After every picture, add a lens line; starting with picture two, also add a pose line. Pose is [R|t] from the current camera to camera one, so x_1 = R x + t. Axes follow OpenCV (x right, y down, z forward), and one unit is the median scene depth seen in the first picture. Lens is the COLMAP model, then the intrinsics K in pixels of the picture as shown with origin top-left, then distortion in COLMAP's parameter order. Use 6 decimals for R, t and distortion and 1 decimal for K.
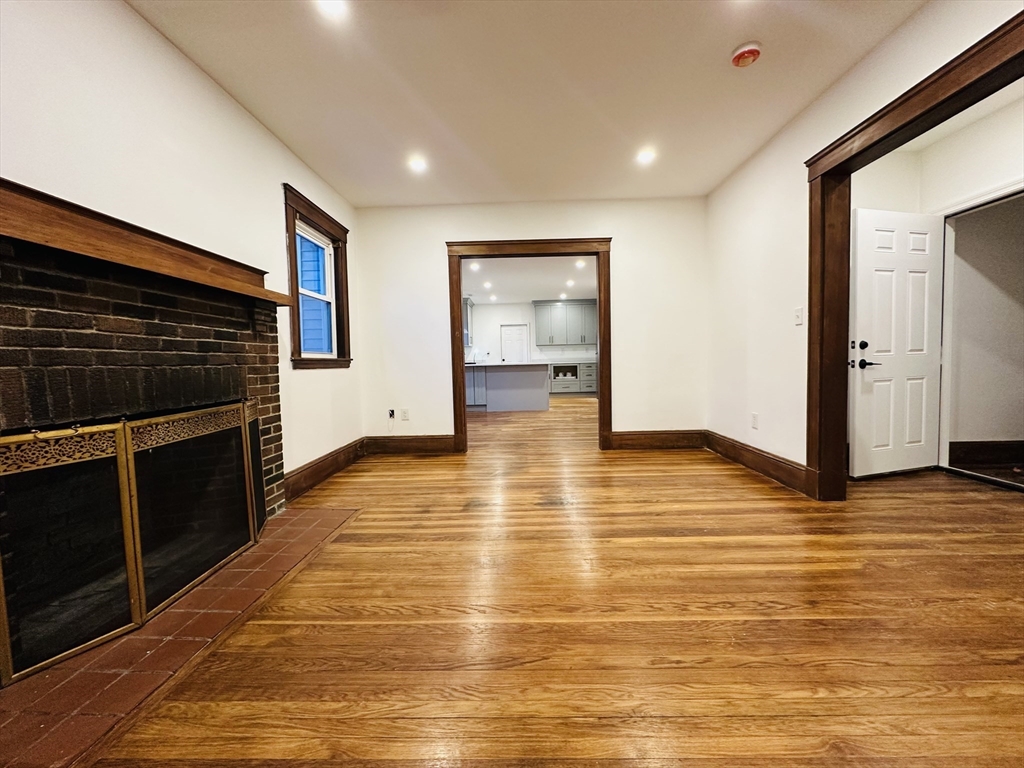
lens RADIAL K [[406.9, 0, 509.5], [0, 406.9, 381.2], [0, 0, 1]] dist [-0.002462, 0.000049]
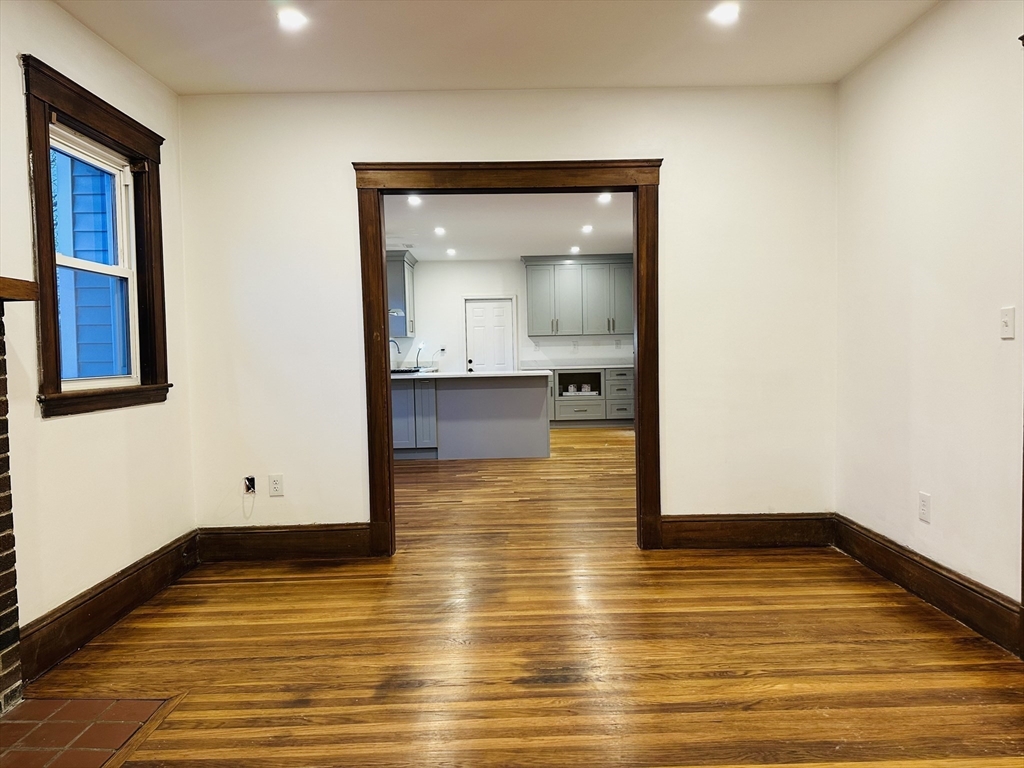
lens RADIAL K [[713.4, 0, 512.5], [0, 713.4, 386.7], [0, 0, 1]] dist [0.086067, -0.102011]
pose [[0.999234, 0.000939, 0.039132, 0.021696], [-0.001007, 0.999998, 0.001708, -0.072174], [-0.039130, -0.001746, 0.999233, 0.066360]]
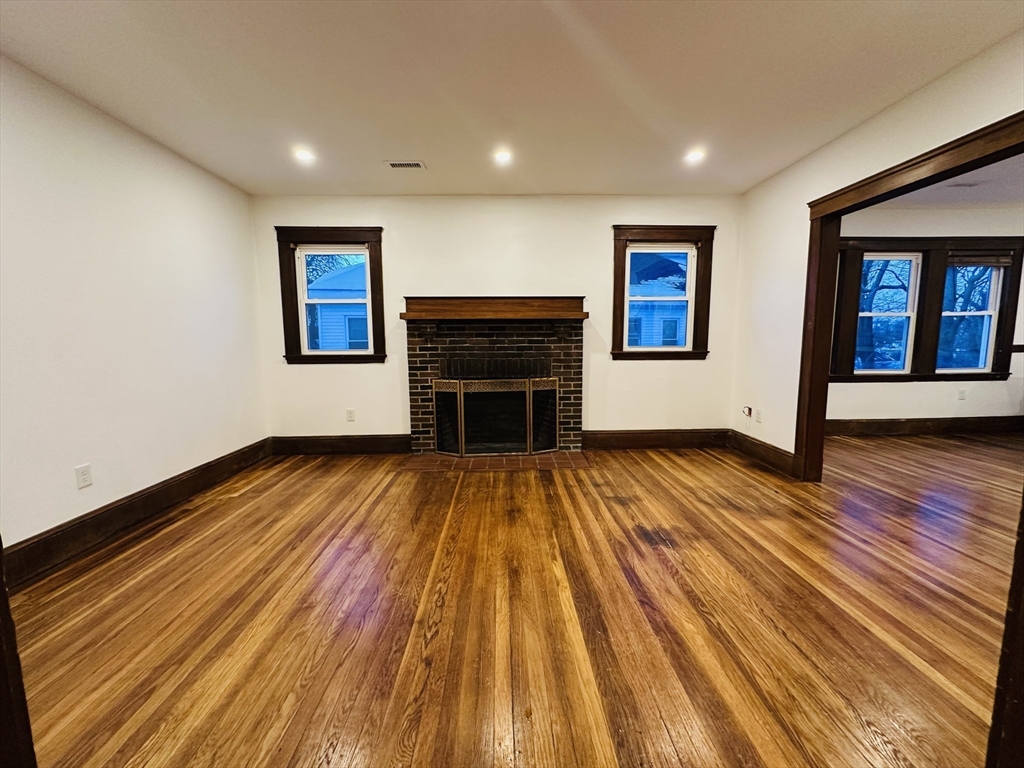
lens RADIAL K [[405.8, 0, 512.6], [0, 405.8, 383.4], [0, 0, 1]] dist [-0.001835, 0.000062]
pose [[0.051379, 0.134457, -0.989587, 0.851334], [-0.040720, 0.990353, 0.132447, -0.122208], [0.997849, 0.033491, 0.056358, 0.594878]]
